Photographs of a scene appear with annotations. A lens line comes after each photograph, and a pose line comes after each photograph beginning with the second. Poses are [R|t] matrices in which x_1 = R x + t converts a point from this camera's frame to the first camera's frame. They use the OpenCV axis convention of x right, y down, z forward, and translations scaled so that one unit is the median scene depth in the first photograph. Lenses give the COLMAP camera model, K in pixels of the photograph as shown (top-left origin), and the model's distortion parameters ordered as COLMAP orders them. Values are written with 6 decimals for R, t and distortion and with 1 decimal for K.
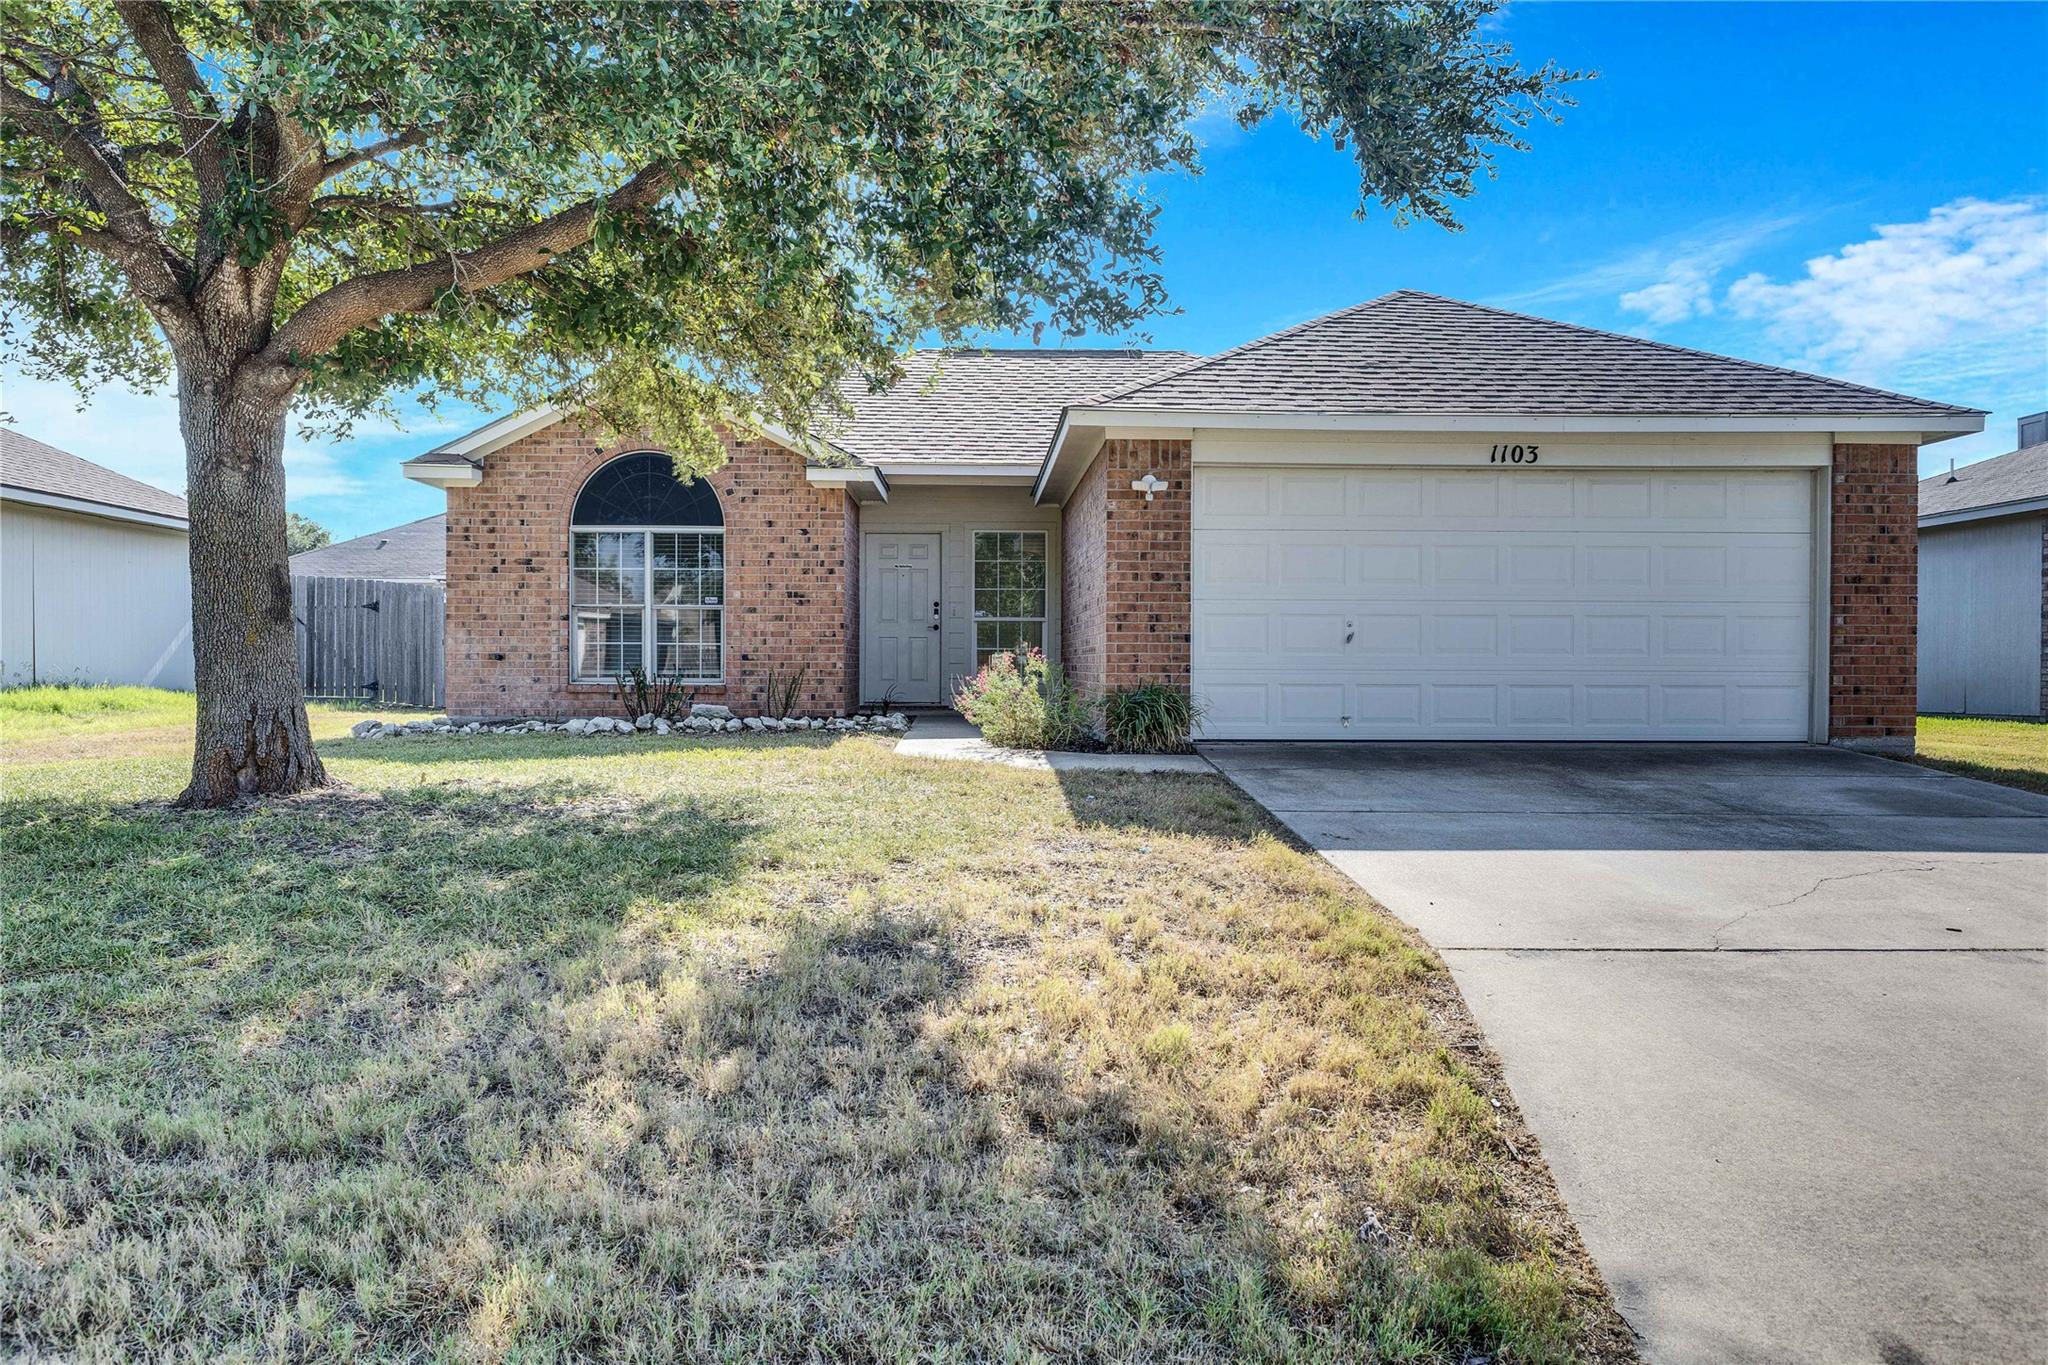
lens RADIAL K [[1596.5, 0, 1024.0], [0, 1596.5, 682.5], [0, 0, 1]] dist [0.043973, -0.063930]
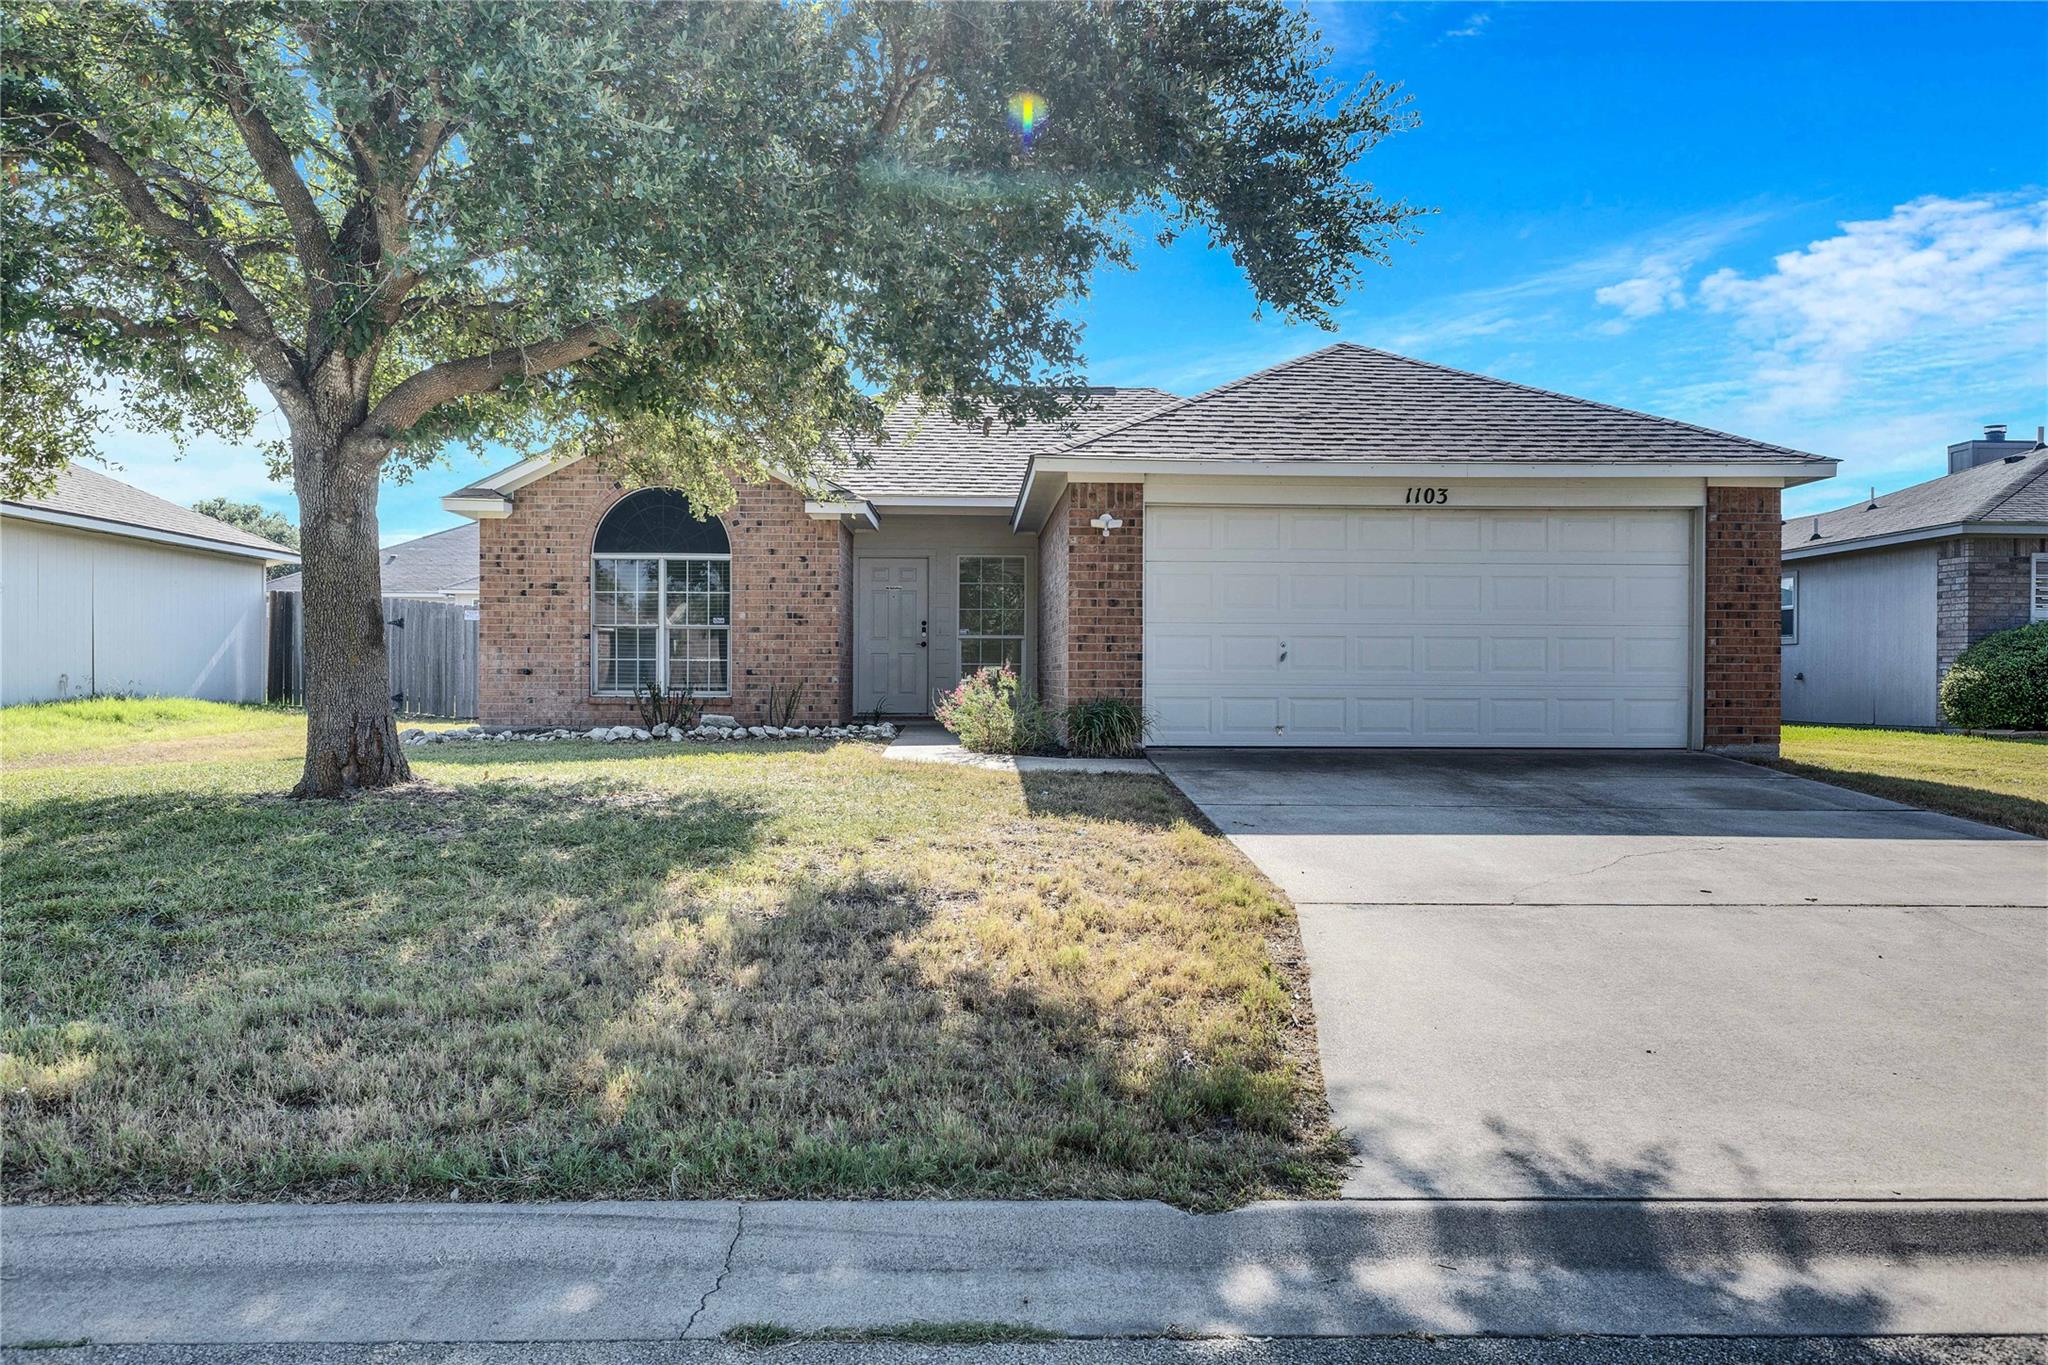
lens RADIAL K [[1596.5, 0, 1024.0], [0, 1596.5, 682.5], [0, 0, 1]] dist [0.043973, -0.063930]
pose [[0.999997, 0.001012, 0.002159, 0.017024], [-0.000997, 0.999974, -0.007194, -0.001181], [-0.002166, 0.007192, 0.999972, -0.136538]]
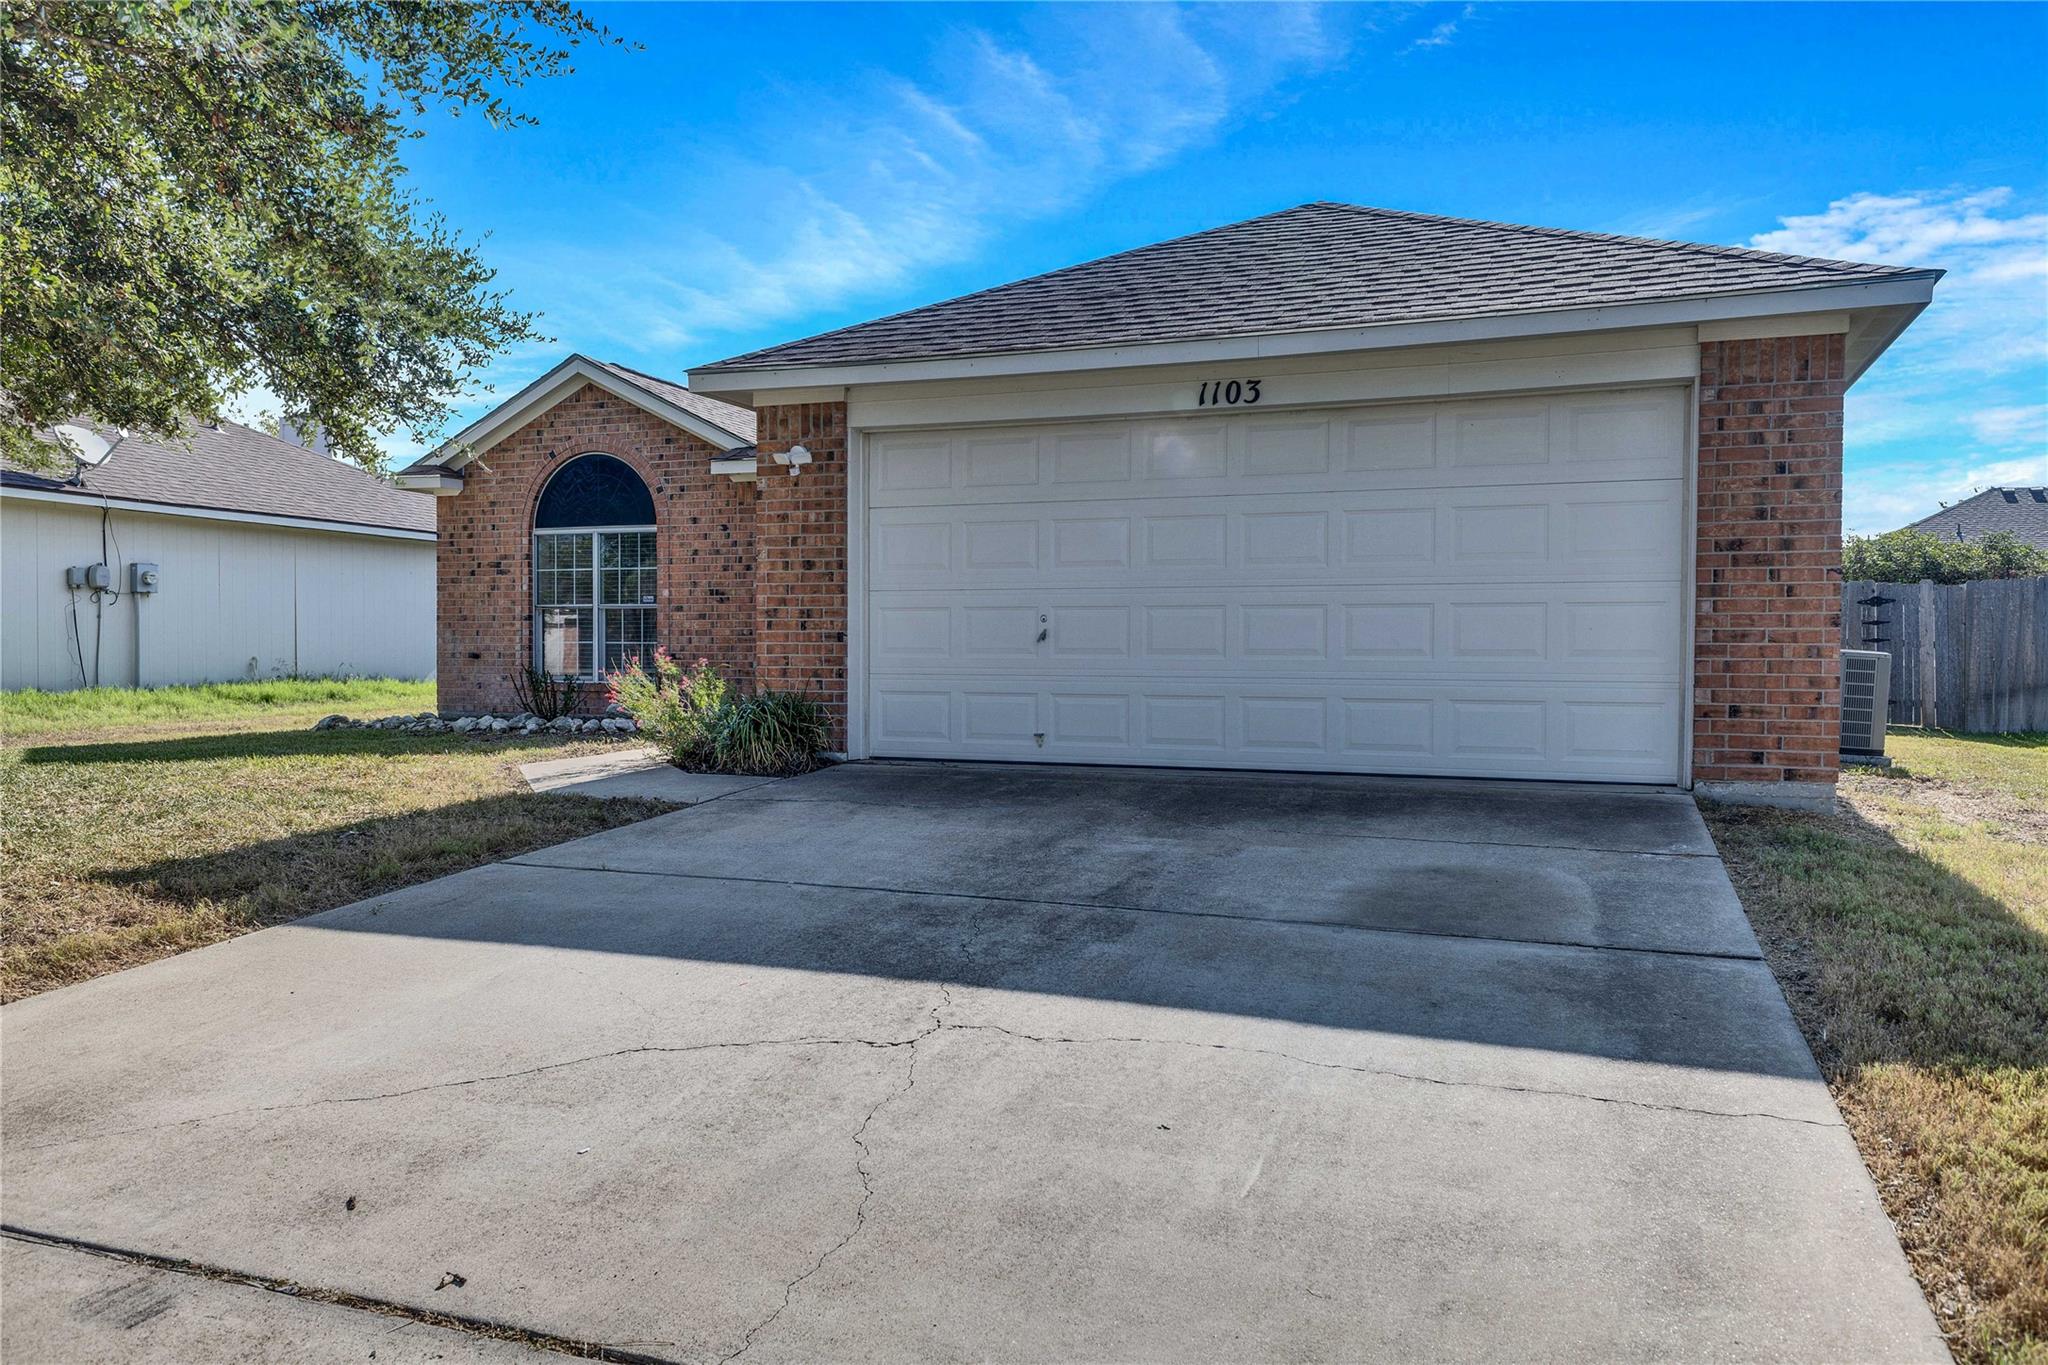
lens RADIAL K [[1456.0, 0, 1030.2], [0, 1456.0, 682.8], [0, 0, 1]] dist [0.035457, -0.003230]
pose [[0.920069, 0.008347, -0.391668, 0.488324], [-0.005552, 0.999950, 0.008268, -0.010360], [0.391717, -0.005433, 0.920070, 0.326135]]
